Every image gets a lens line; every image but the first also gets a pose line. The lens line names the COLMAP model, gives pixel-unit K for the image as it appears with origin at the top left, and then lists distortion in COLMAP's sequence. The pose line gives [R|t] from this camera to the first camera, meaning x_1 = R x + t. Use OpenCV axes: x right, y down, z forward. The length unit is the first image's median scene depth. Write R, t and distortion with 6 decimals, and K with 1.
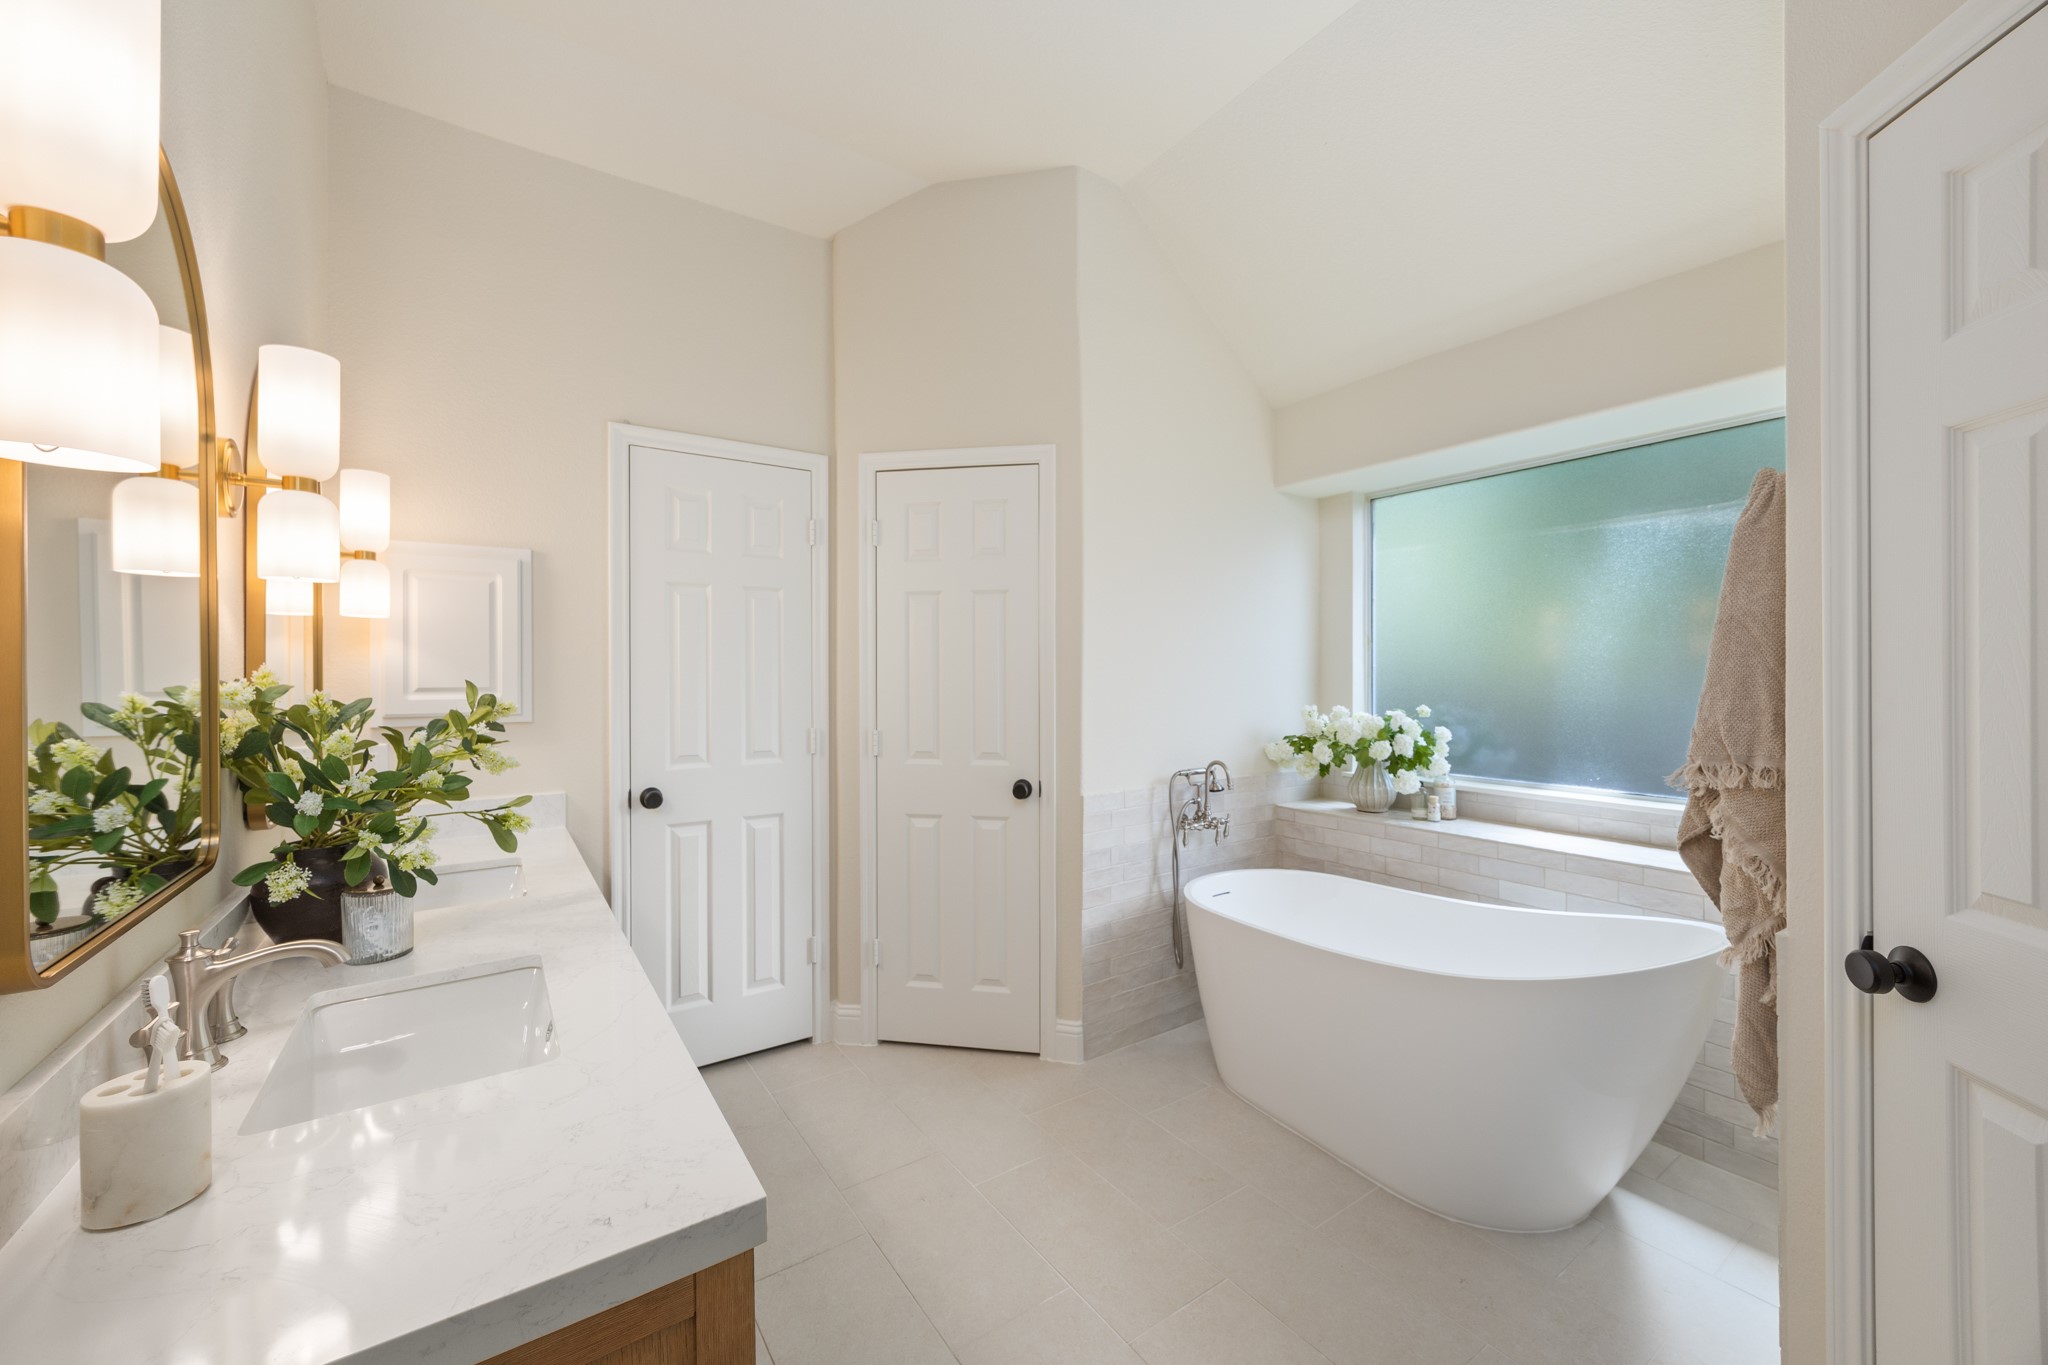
lens RADIAL K [[797.9, 0, 1027.1], [0, 797.9, 681.4], [0, 0, 1]] dist [0.000375, 0.000120]
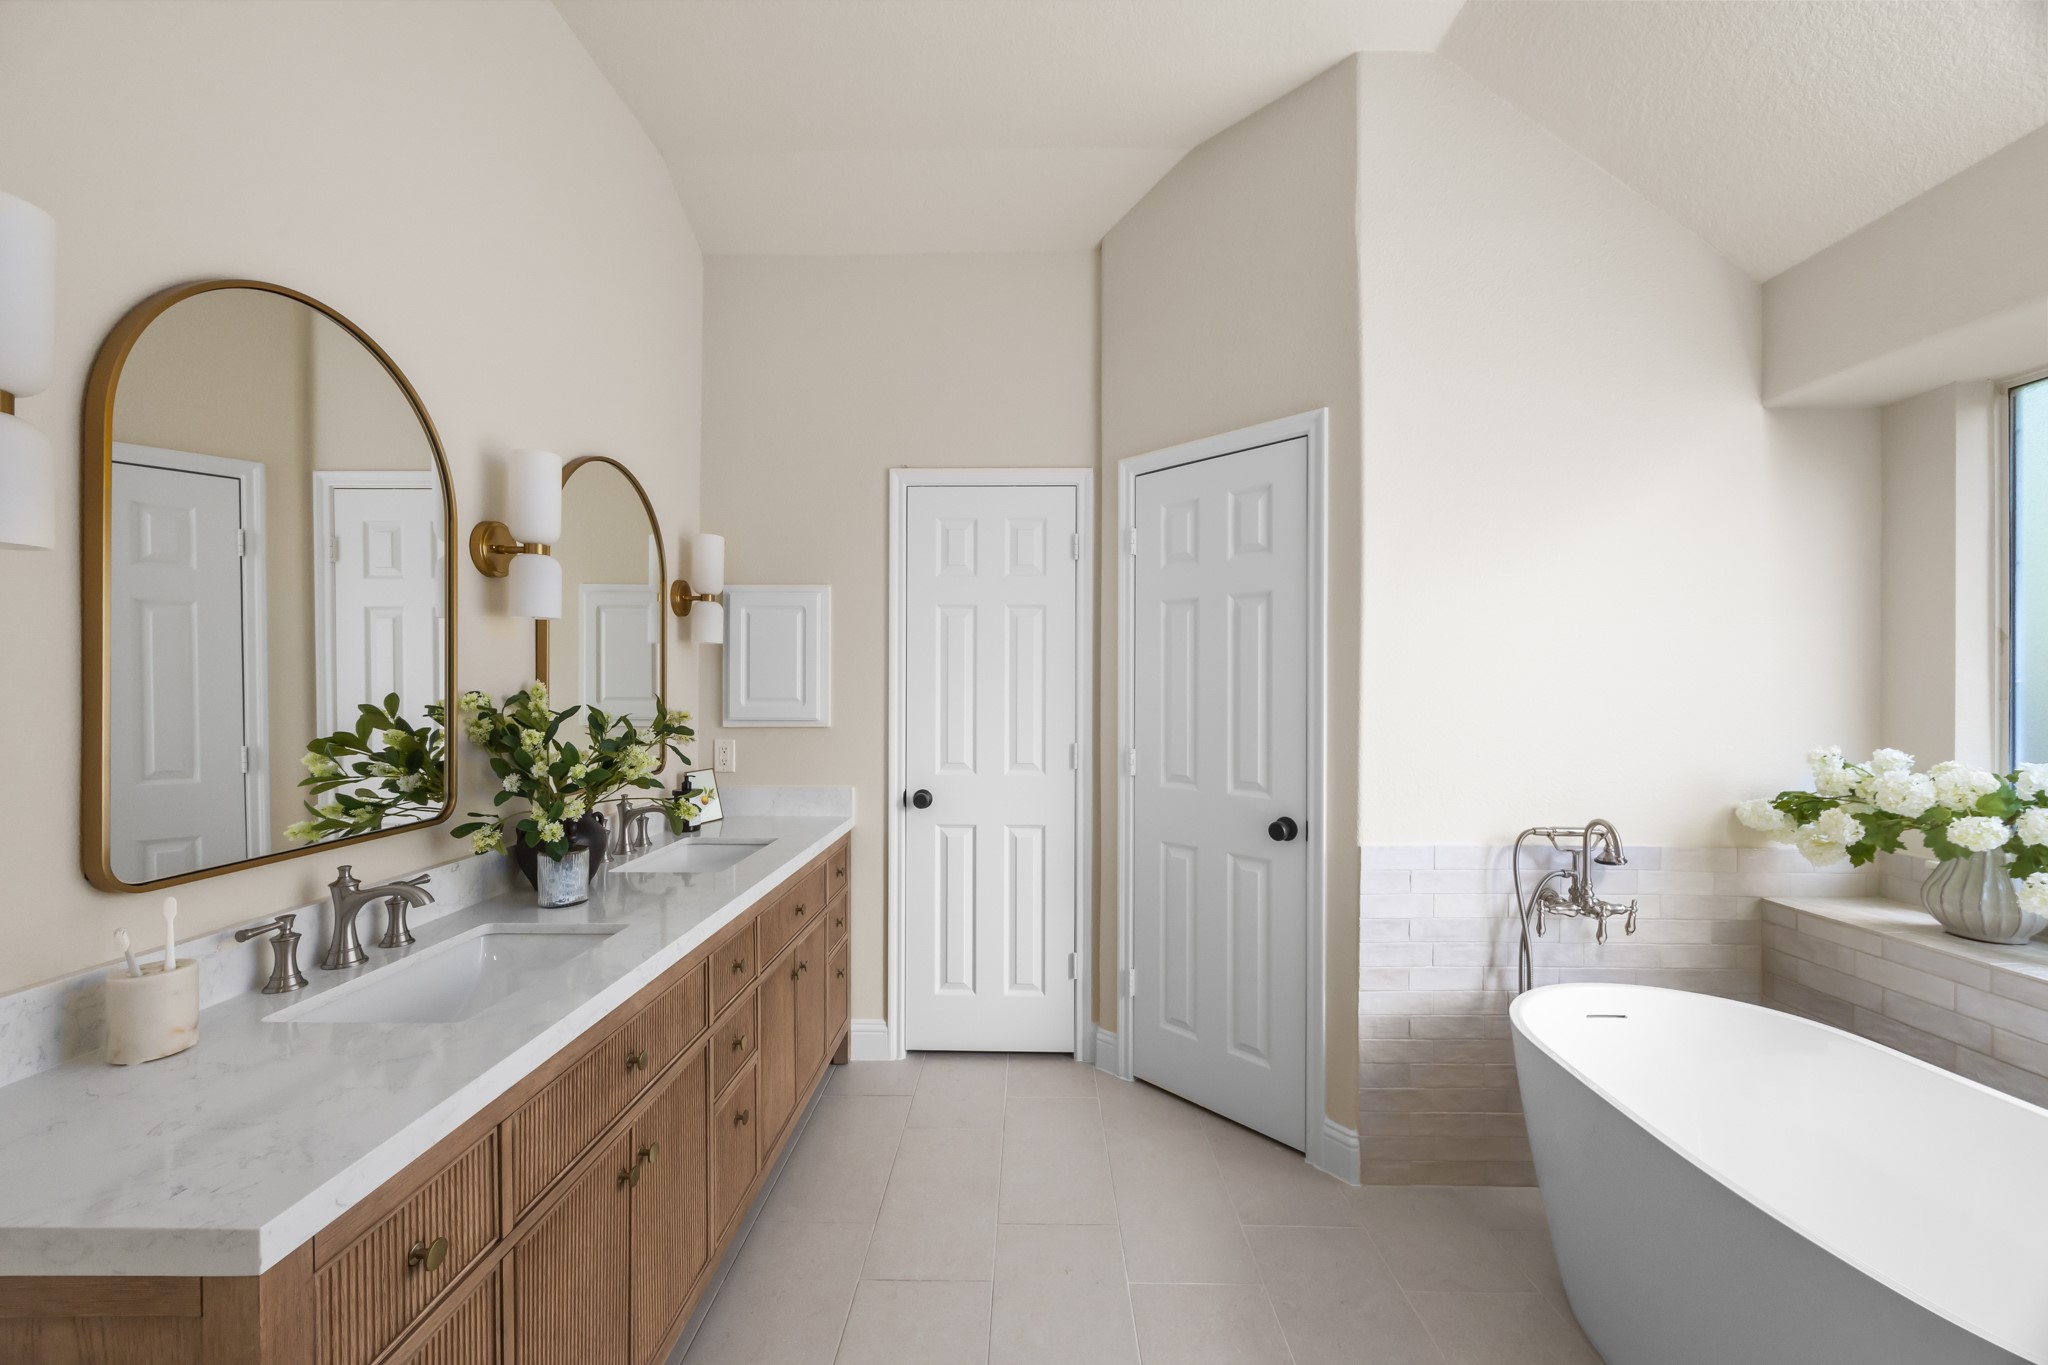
lens RADIAL K [[759.7, 0, 1017.3], [0, 759.7, 690.8], [0, 0, 1]] dist [0.000184, 0.000439]
pose [[0.808364, 0.008209, -0.588626, 0.214242], [-0.011573, 0.999931, -0.001949, -0.003852], [0.588570, 0.008388, 0.808403, 0.176389]]
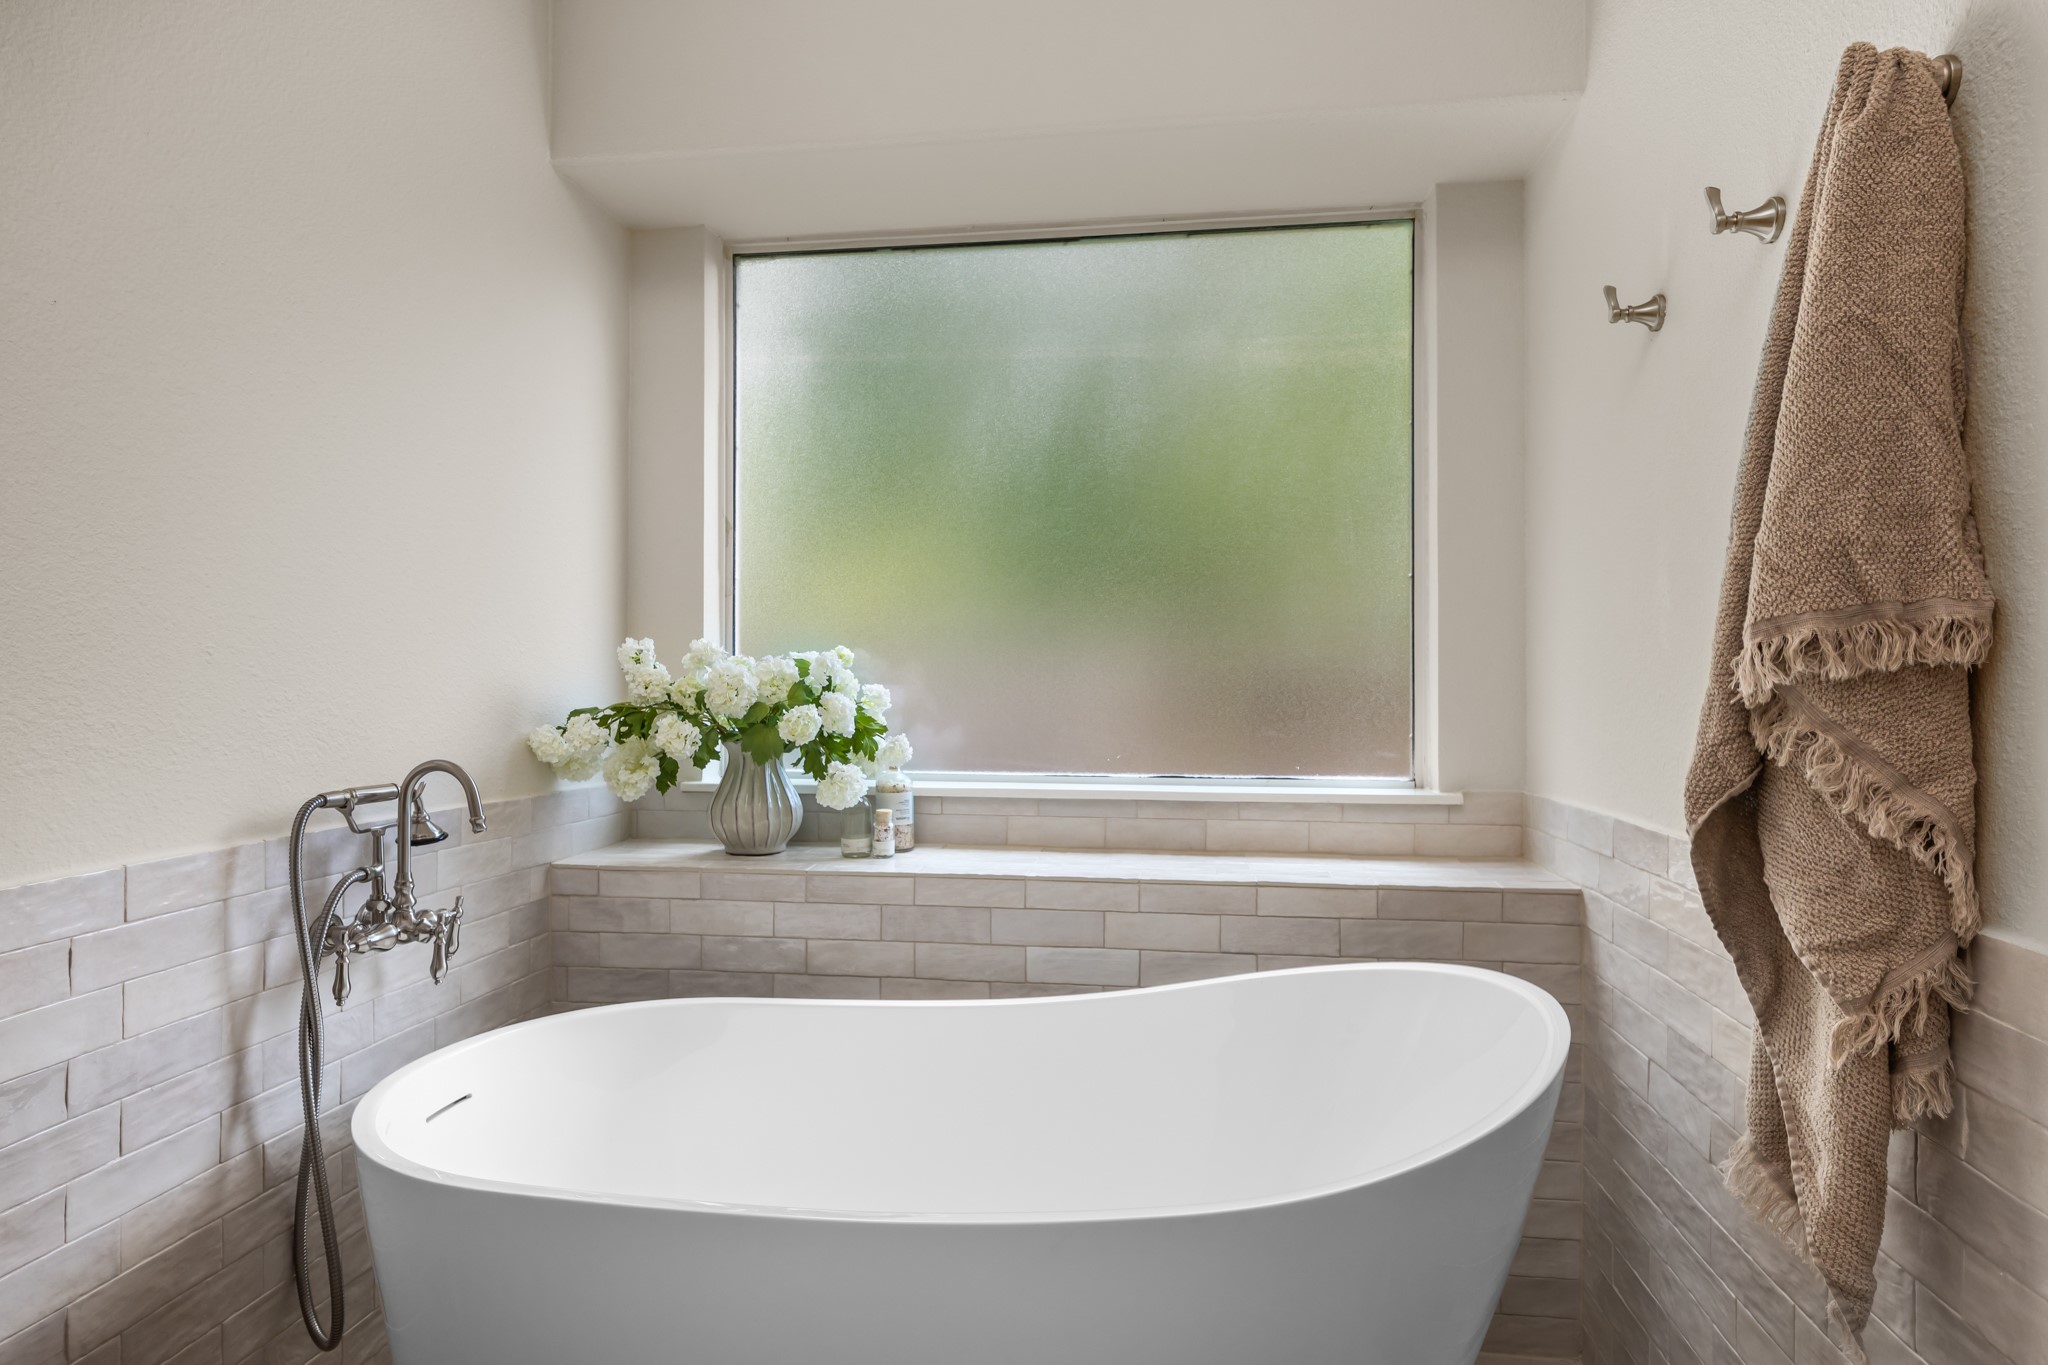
lens RADIAL K [[1138.2, 0, 1082.8], [0, 1138.2, 684.6], [0, 0, 1]] dist [0.003236, -0.000301]
pose [[0.667730, 0.002270, 0.744400, 0.037233], [-0.001980, 0.999997, -0.001273, 0.062227], [-0.744401, -0.000624, 0.667733, 0.400872]]
